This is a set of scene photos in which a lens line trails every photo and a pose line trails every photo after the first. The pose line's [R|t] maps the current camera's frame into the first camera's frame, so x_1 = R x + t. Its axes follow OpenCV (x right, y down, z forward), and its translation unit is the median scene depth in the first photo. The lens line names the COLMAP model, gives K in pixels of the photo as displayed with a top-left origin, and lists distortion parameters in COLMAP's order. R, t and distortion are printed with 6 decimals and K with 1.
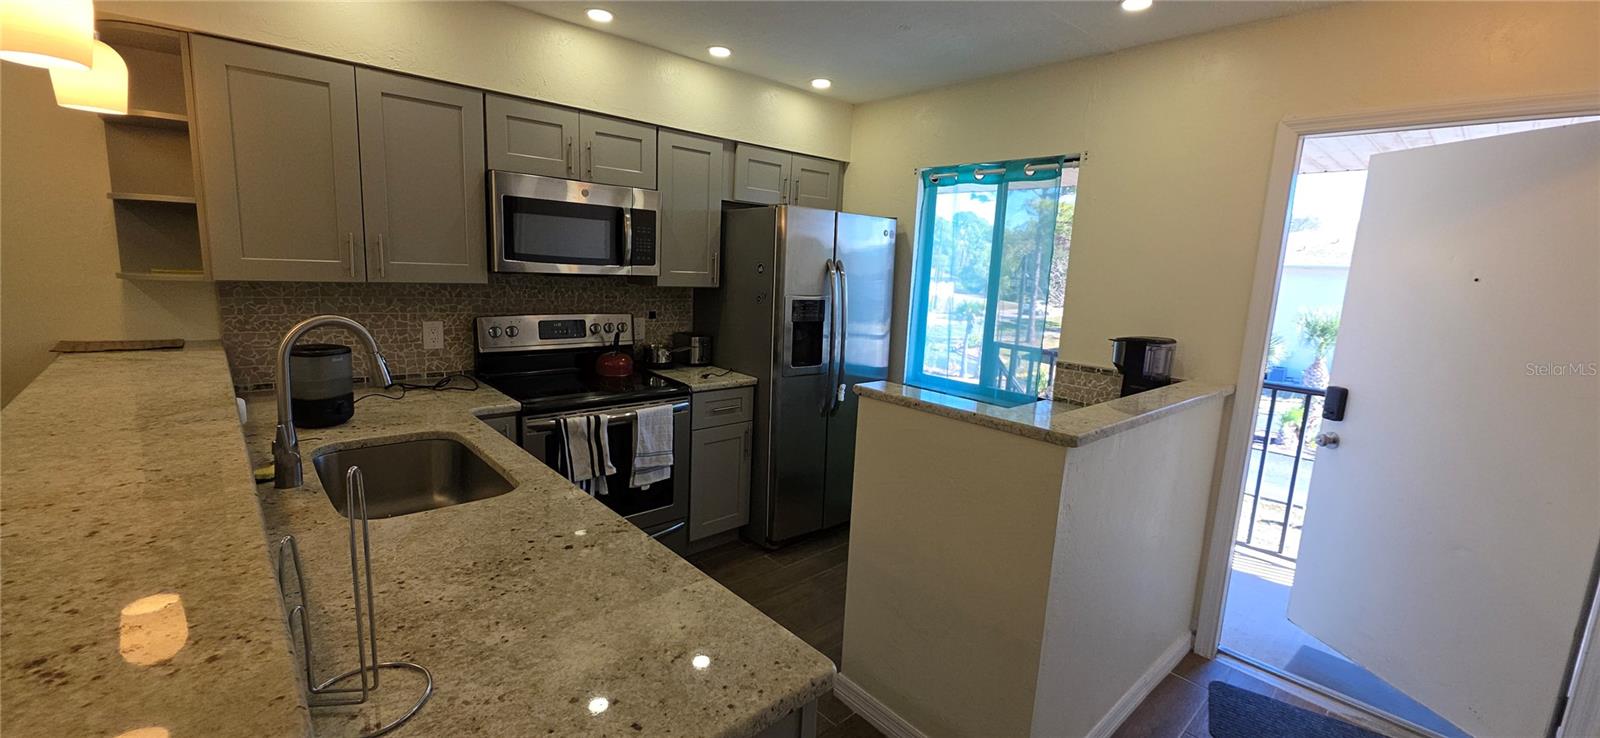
lens RADIAL K [[630.9, 0, 797.2], [0, 630.9, 362.7], [0, 0, 1]] dist [0.012283, -0.008544]
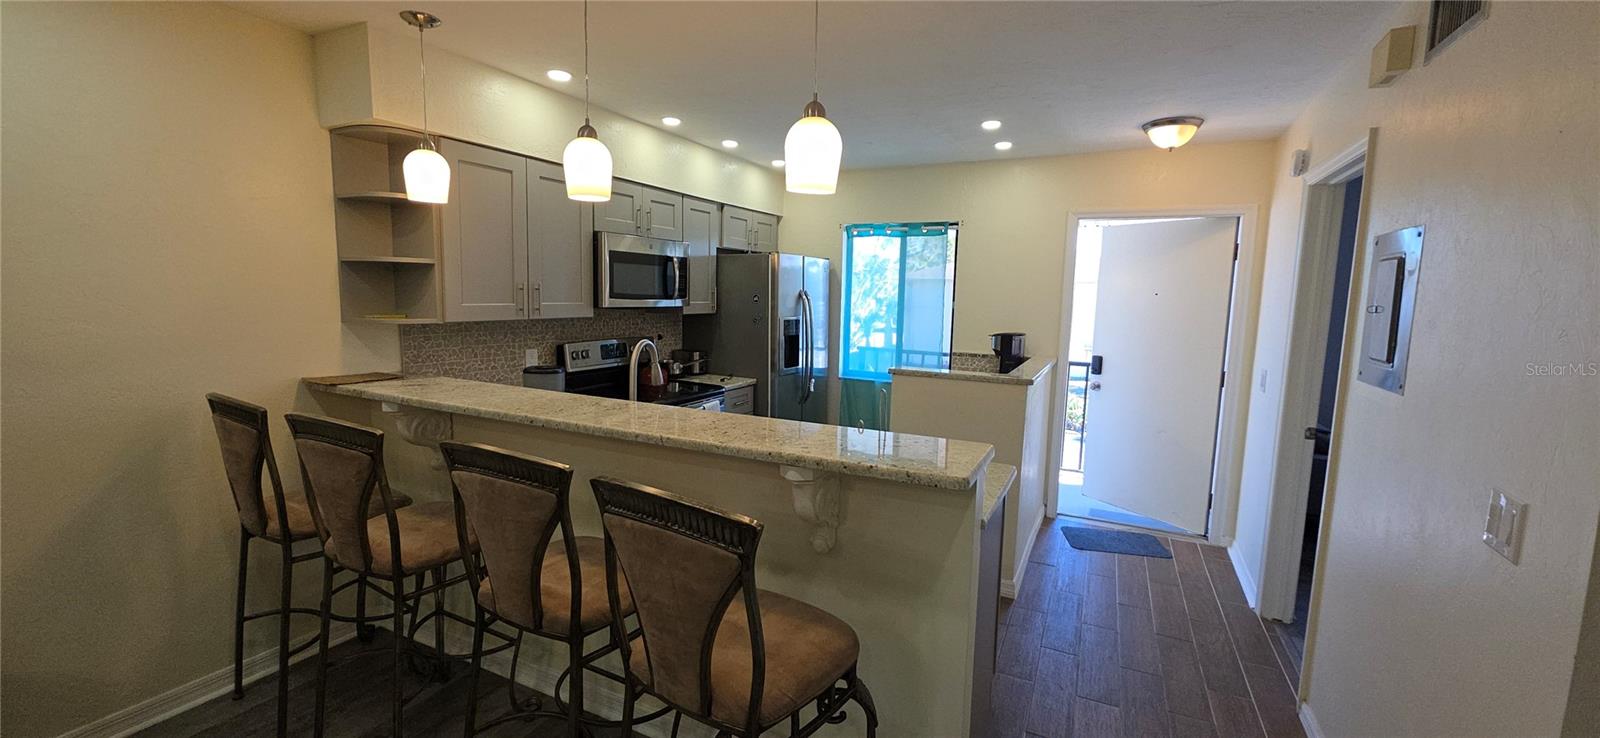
lens RADIAL K [[630.9, 0, 797.2], [0, 630.9, 362.7], [0, 0, 1]] dist [0.012283, -0.008544]
pose [[0.931838, -0.065959, 0.356829, -0.486992], [0.076817, 0.996912, -0.016327, 0.019088], [-0.354650, 0.042625, 0.934027, -0.307285]]
